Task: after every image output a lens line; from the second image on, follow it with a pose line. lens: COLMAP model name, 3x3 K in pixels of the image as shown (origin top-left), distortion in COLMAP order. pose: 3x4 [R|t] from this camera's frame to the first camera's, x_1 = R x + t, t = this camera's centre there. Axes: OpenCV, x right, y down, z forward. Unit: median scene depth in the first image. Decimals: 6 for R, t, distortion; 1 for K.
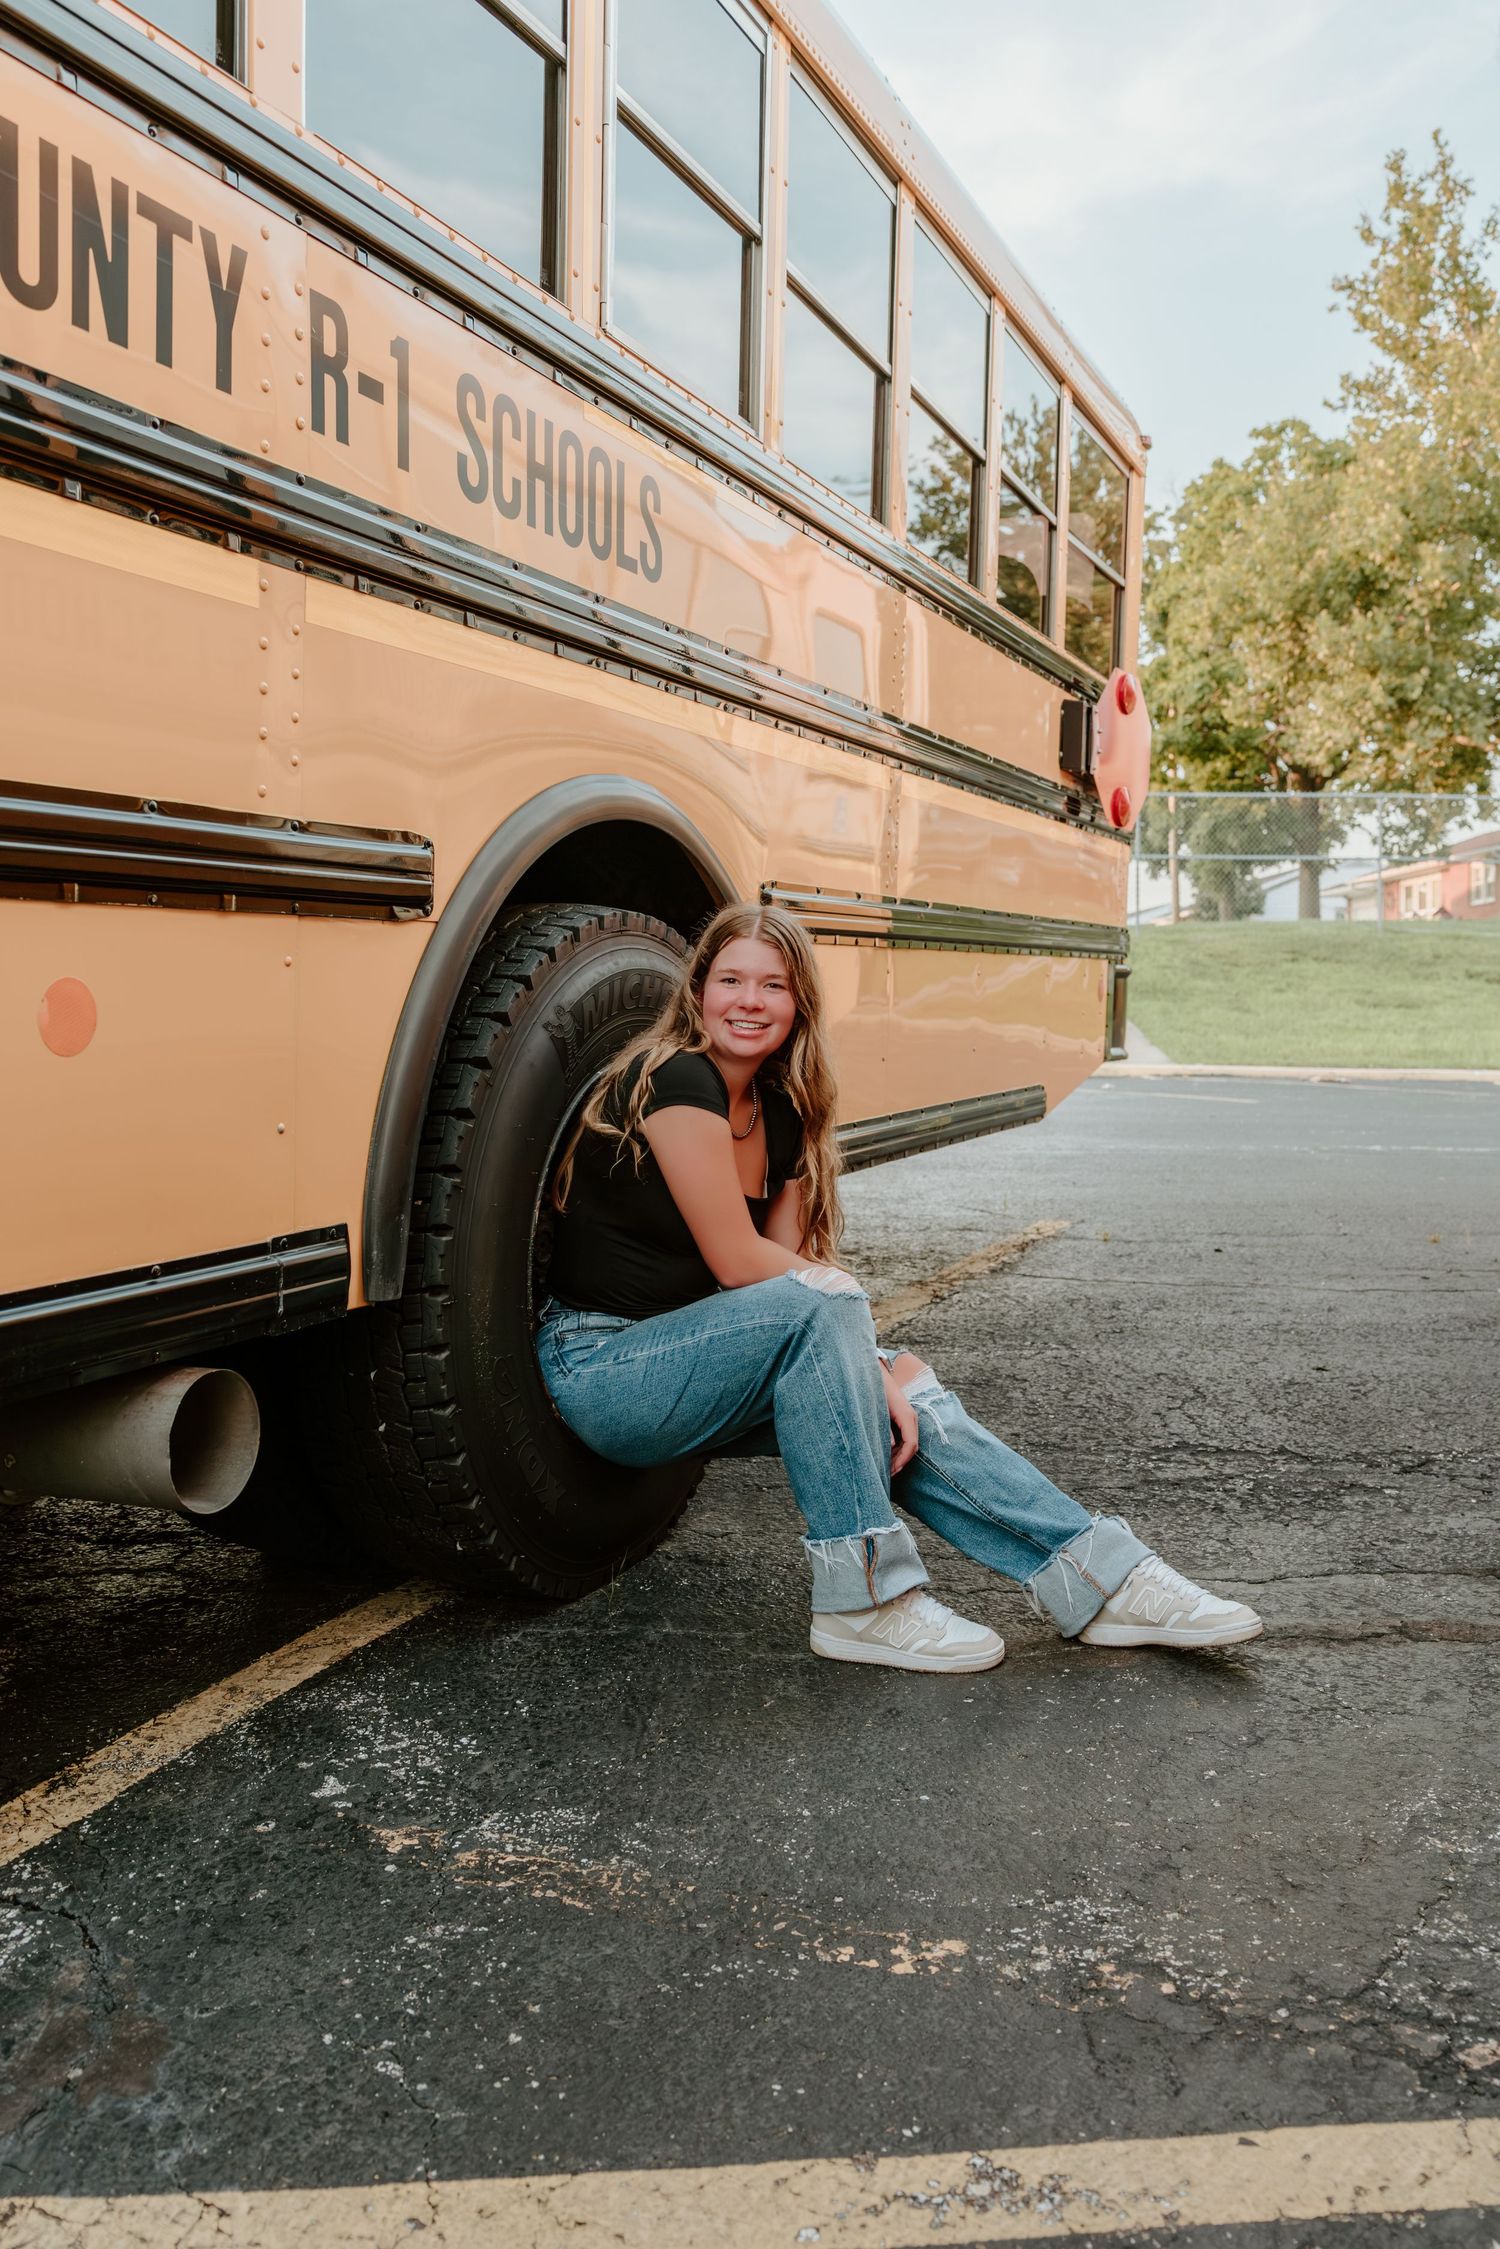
lens RADIAL K [[1838.7, 0, 751.8], [0, 1838.7, 1135.1], [0, 0, 1]] dist [0.004580, -0.013160]
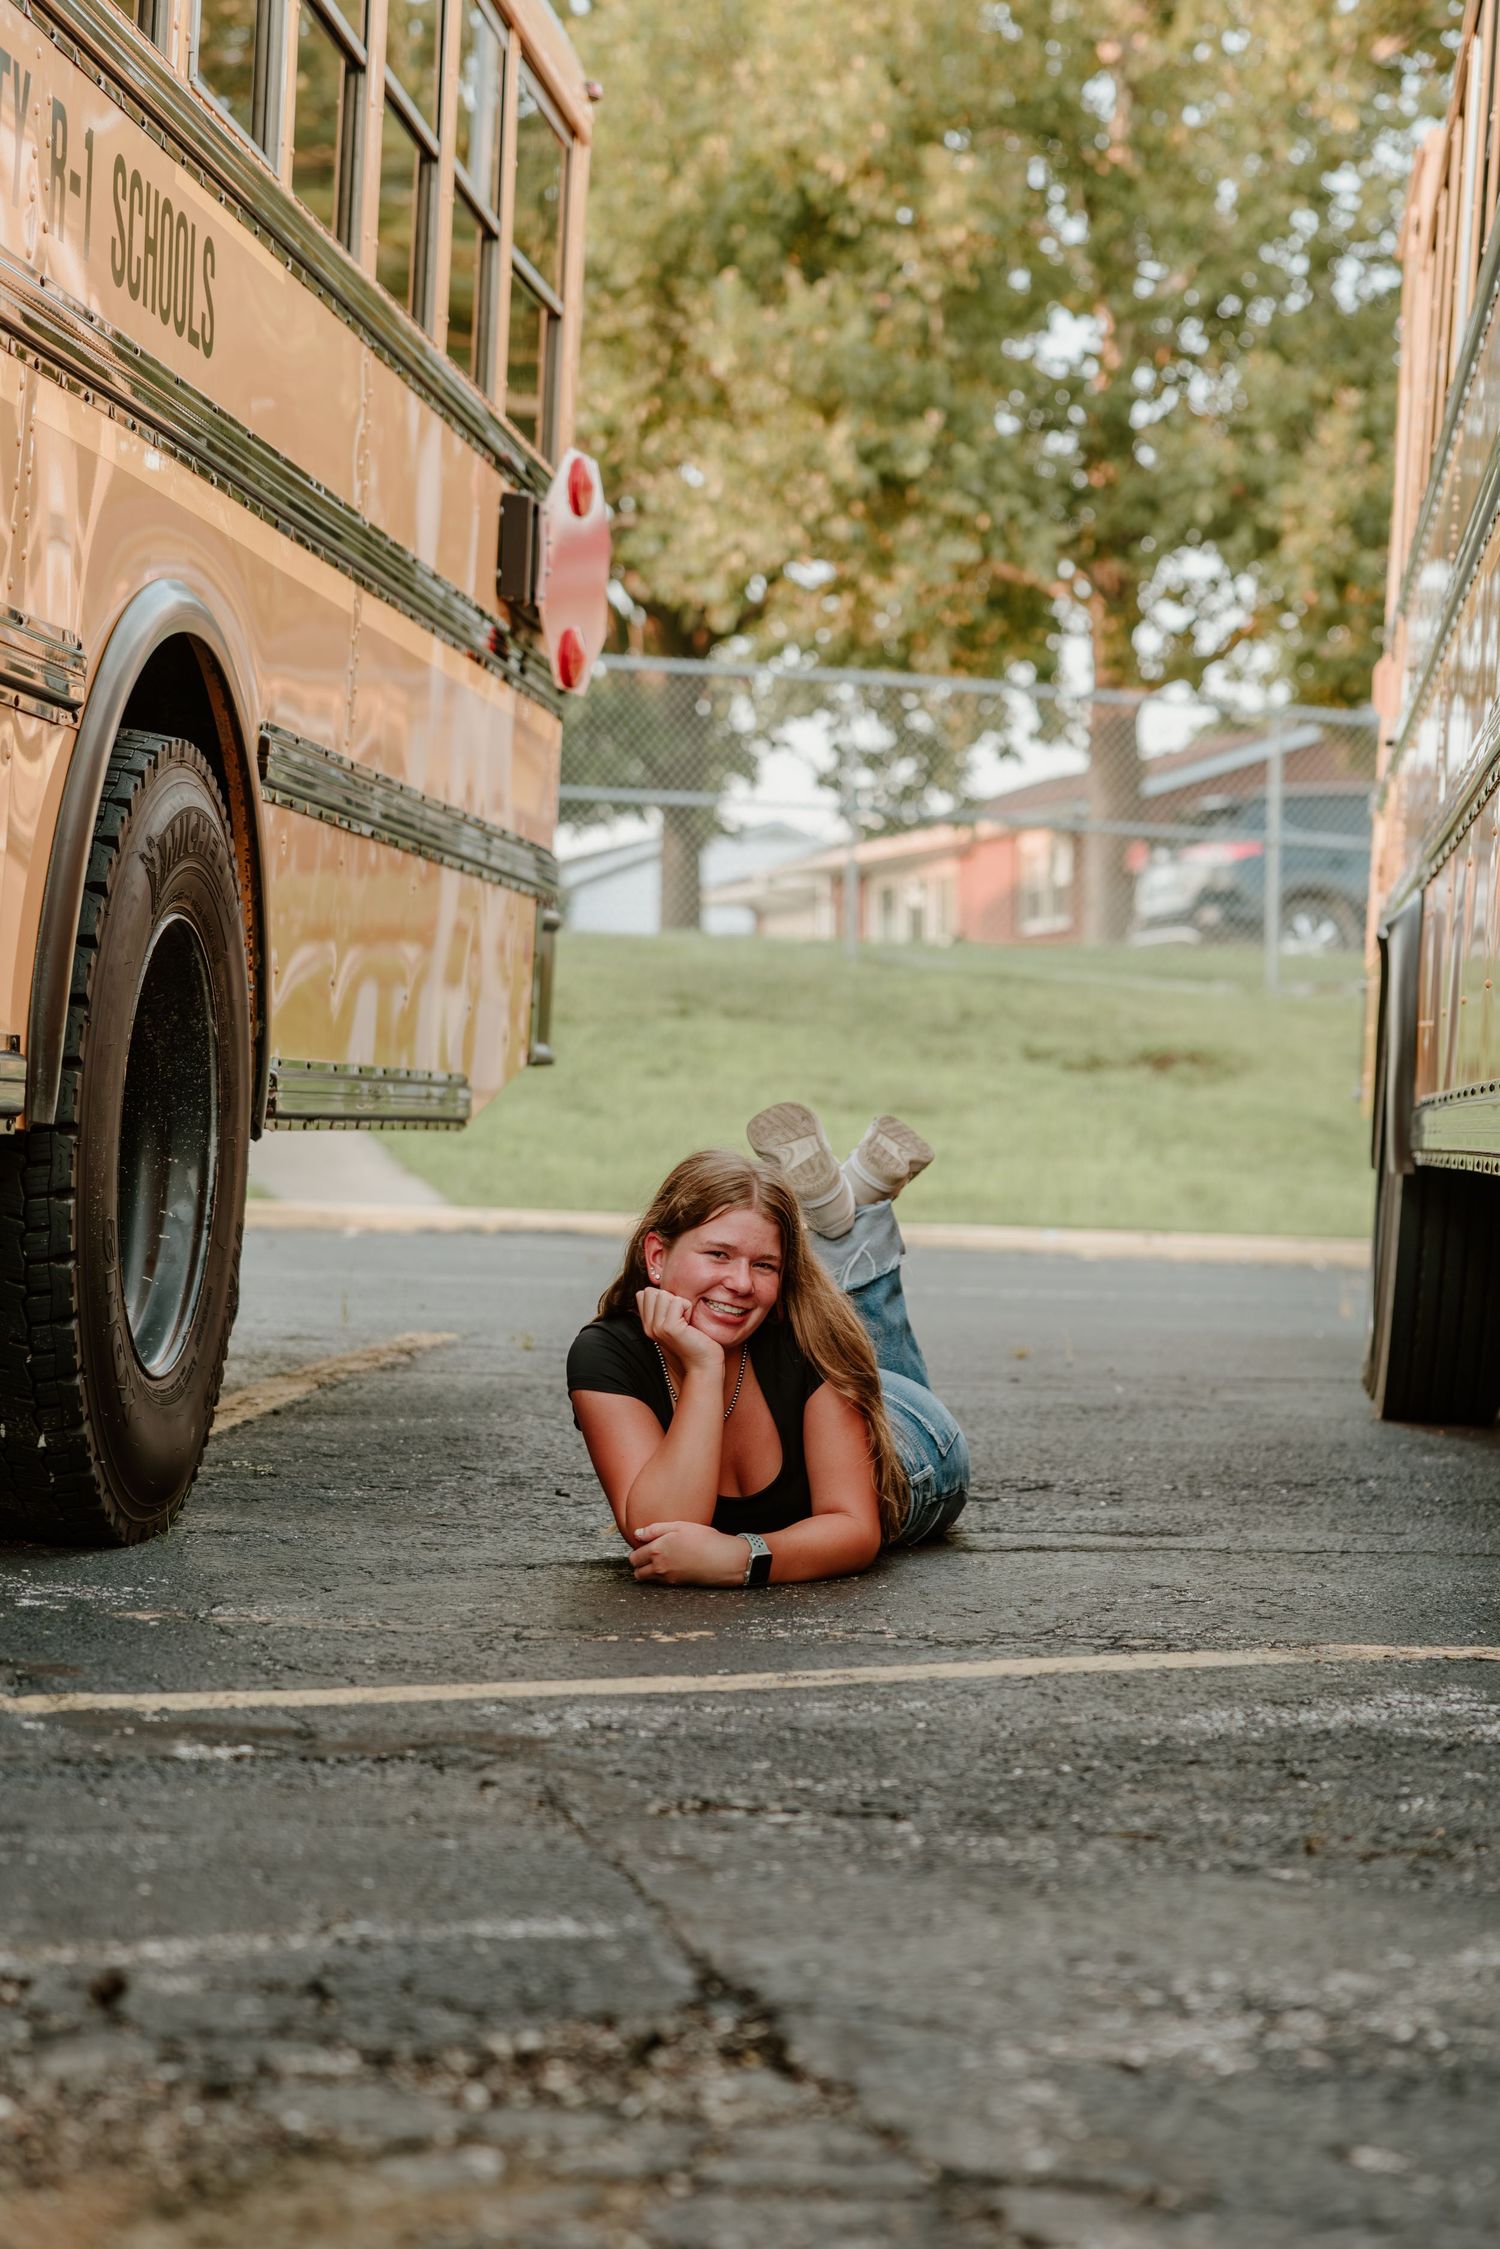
lens RADIAL K [[4555.9, 0, 751.5], [0, 4555.9, 1175.2], [0, 0, 1]] dist [0.197225, -2.474611]
pose [[0.950914, 0.019545, 0.308837, -0.367665], [0.000714, 0.997862, -0.065350, 0.171483], [-0.309454, 0.062363, 0.948867, -0.845377]]
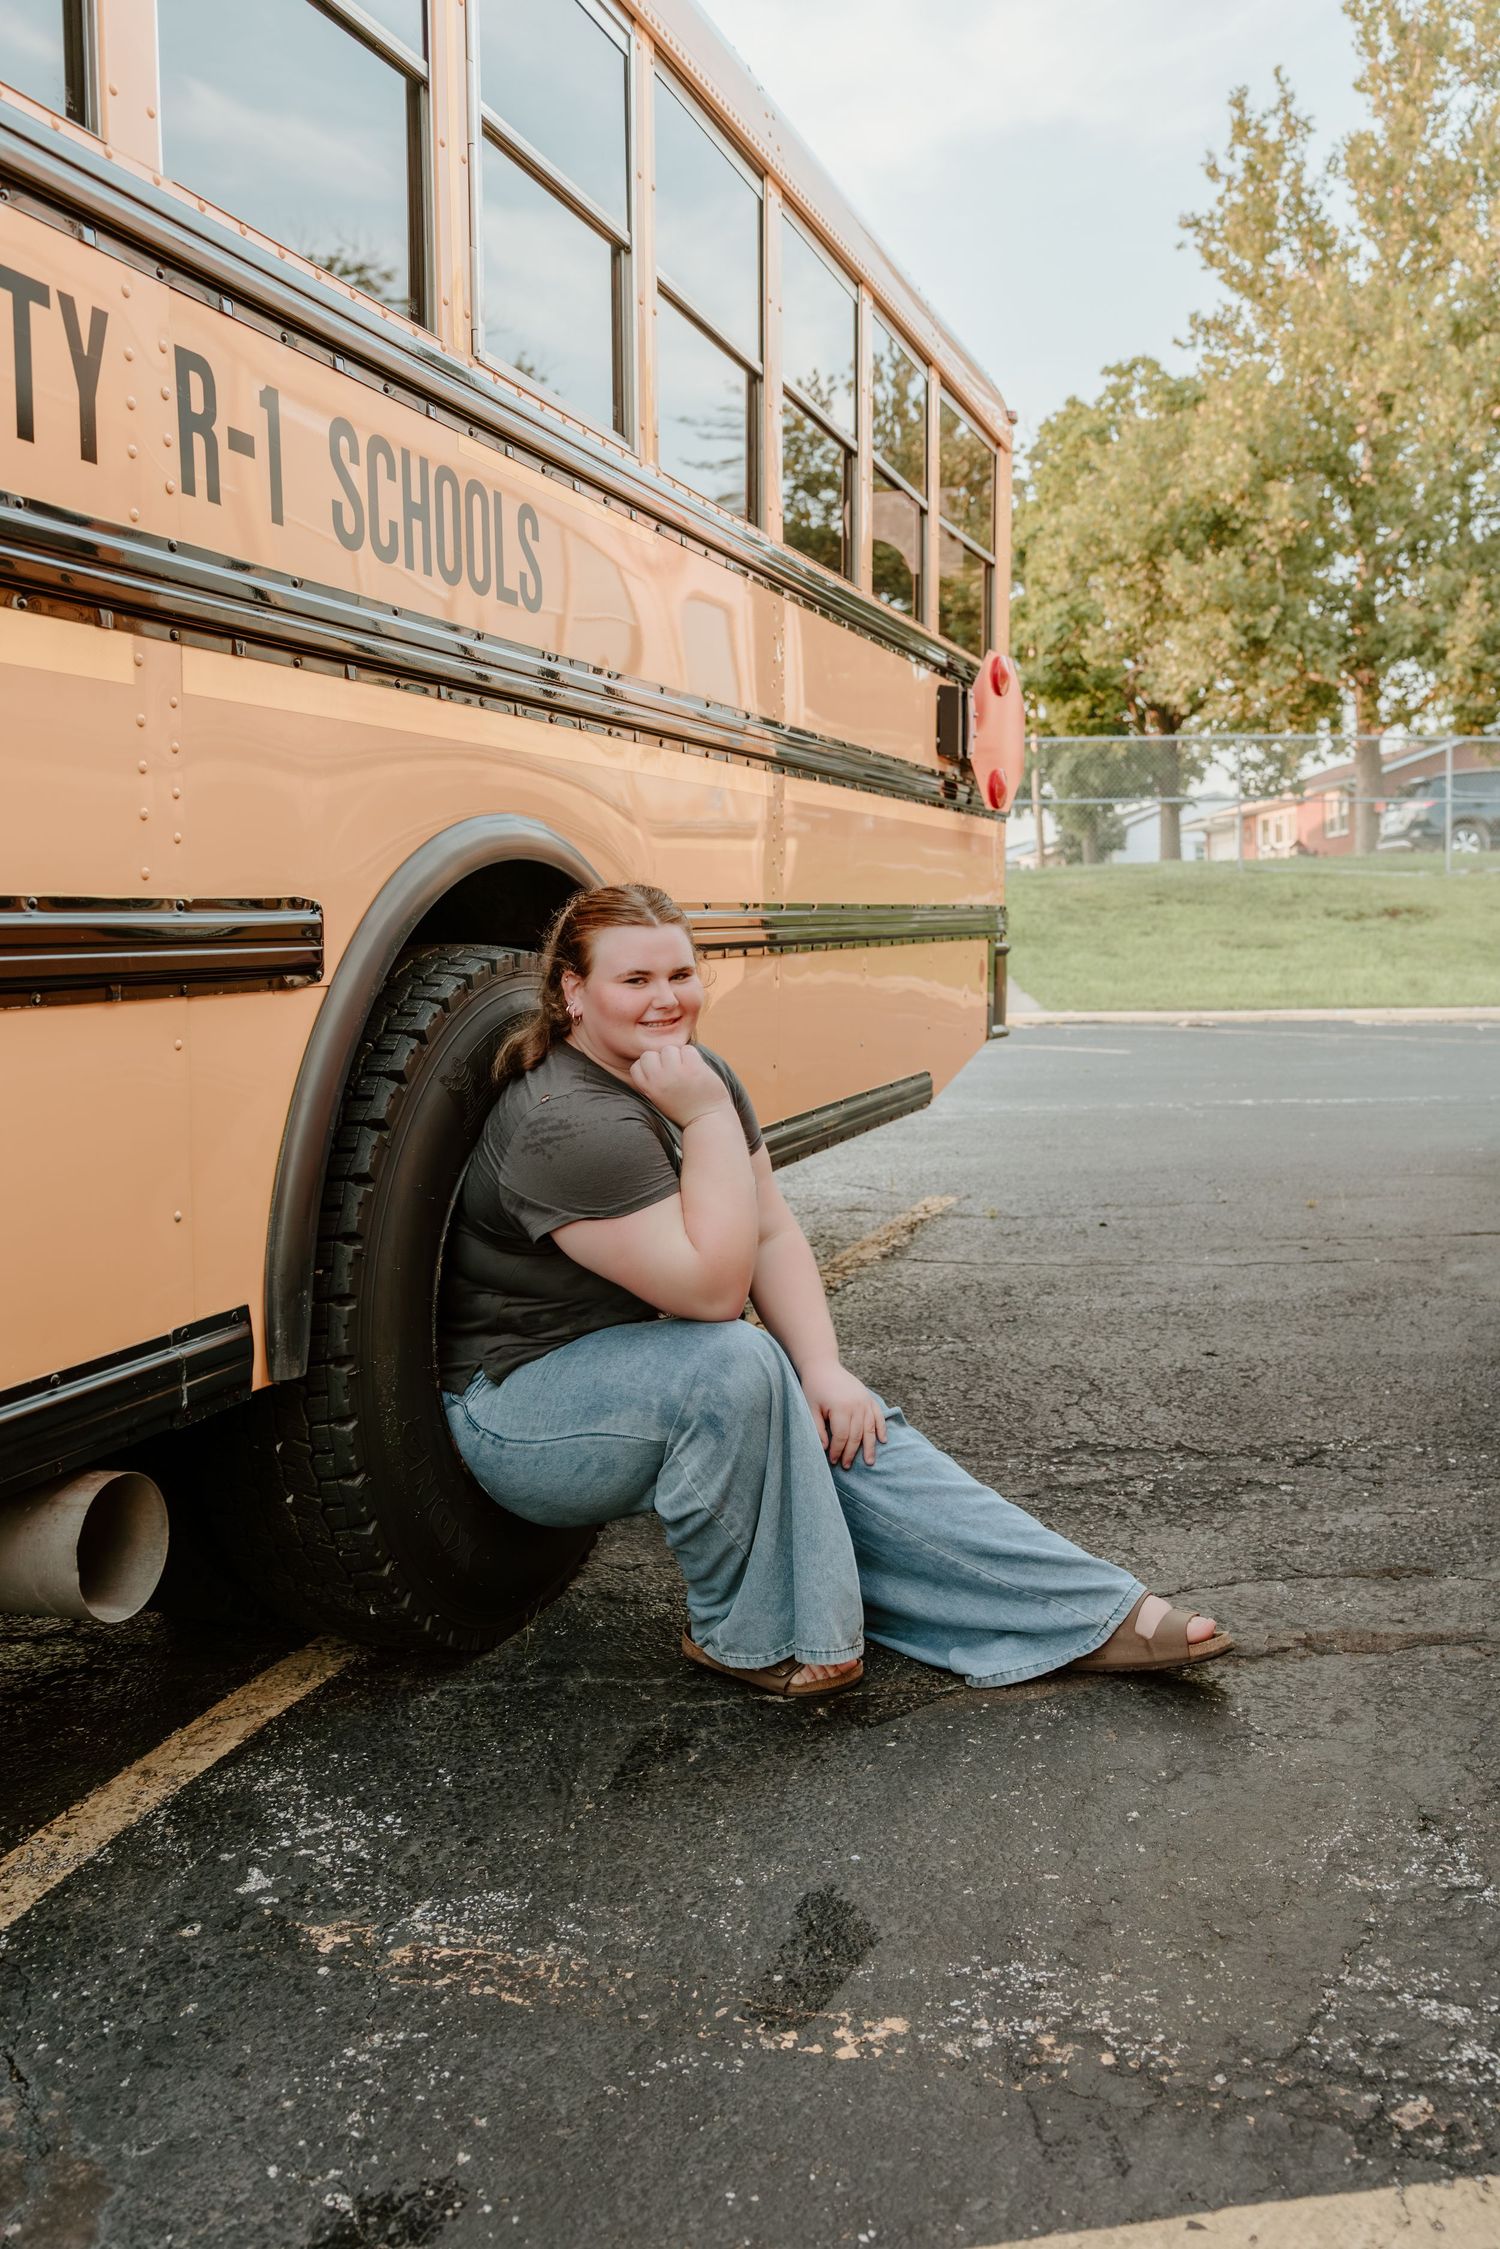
lens RADIAL K [[1838.7, 0, 751.8], [0, 1838.7, 1135.1], [0, 0, 1]] dist [0.004580, -0.013160]
pose [[0.997200, -0.032103, 0.067542, -0.010614], [0.030054, 0.999063, 0.031139, -0.040200], [-0.068478, -0.029022, 0.997230, 0.007161]]
